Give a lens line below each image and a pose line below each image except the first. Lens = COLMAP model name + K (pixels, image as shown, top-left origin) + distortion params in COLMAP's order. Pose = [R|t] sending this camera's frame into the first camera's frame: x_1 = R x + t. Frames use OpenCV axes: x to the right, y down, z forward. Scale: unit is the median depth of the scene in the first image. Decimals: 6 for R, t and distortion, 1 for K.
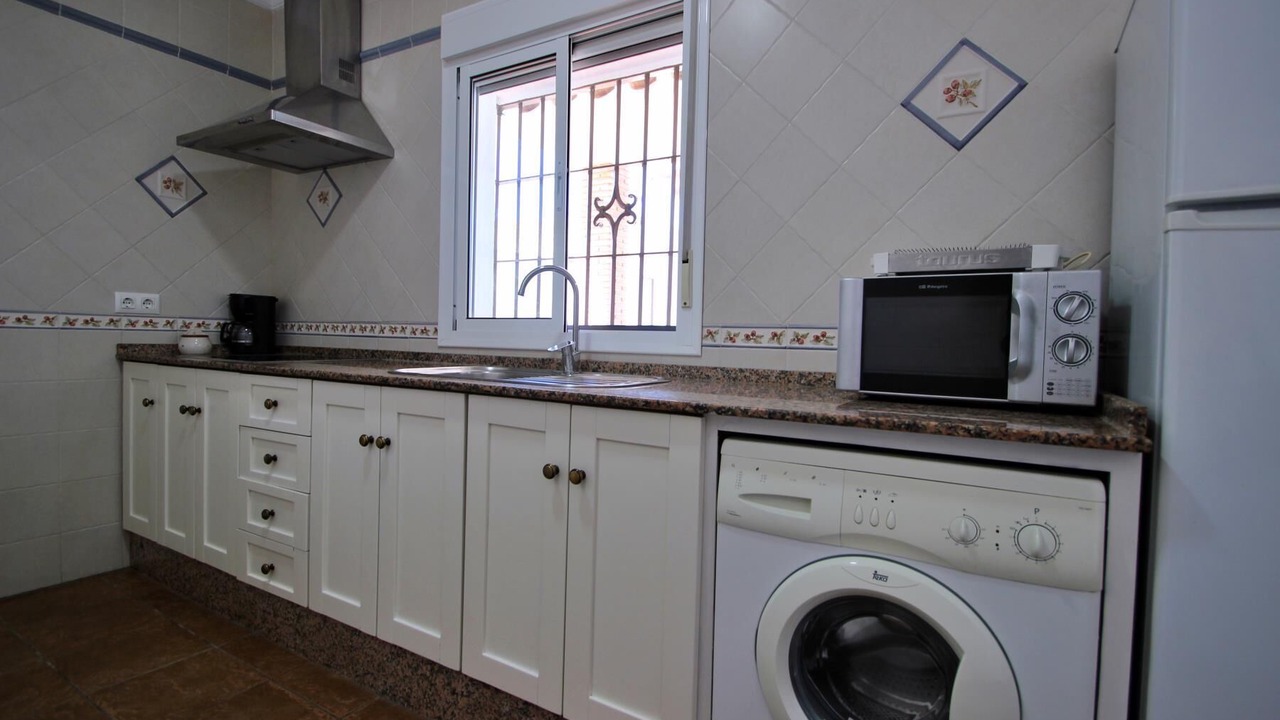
lens RADIAL K [[625.9, 0, 640.0], [0, 625.9, 360.0], [0, 0, 1]] dist [0.011798, -0.016768]
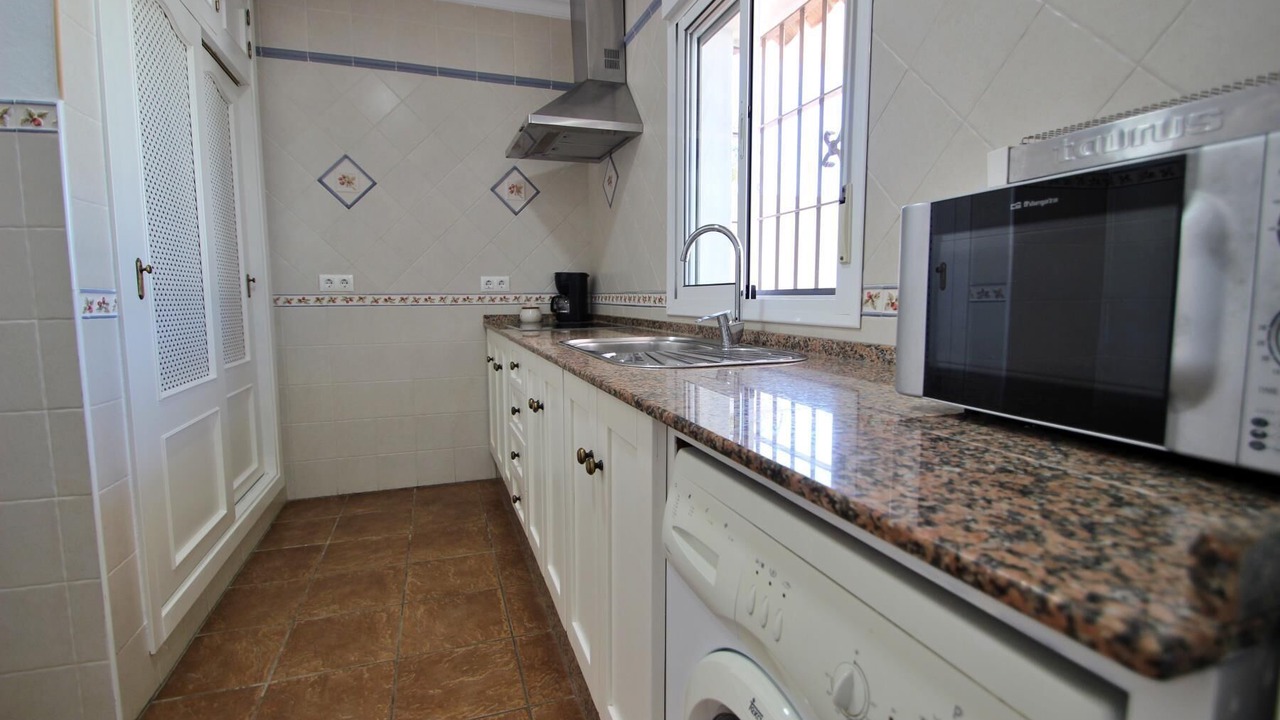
lens RADIAL K [[614.7, 0, 636.5], [0, 614.7, 362.7], [0, 0, 1]] dist [-0.001564, -0.000546]
pose [[0.748825, 0.042803, -0.661384, 0.299576], [0.003458, 0.997646, 0.068481, -0.013056], [0.662759, -0.053567, 0.746915, 0.222106]]
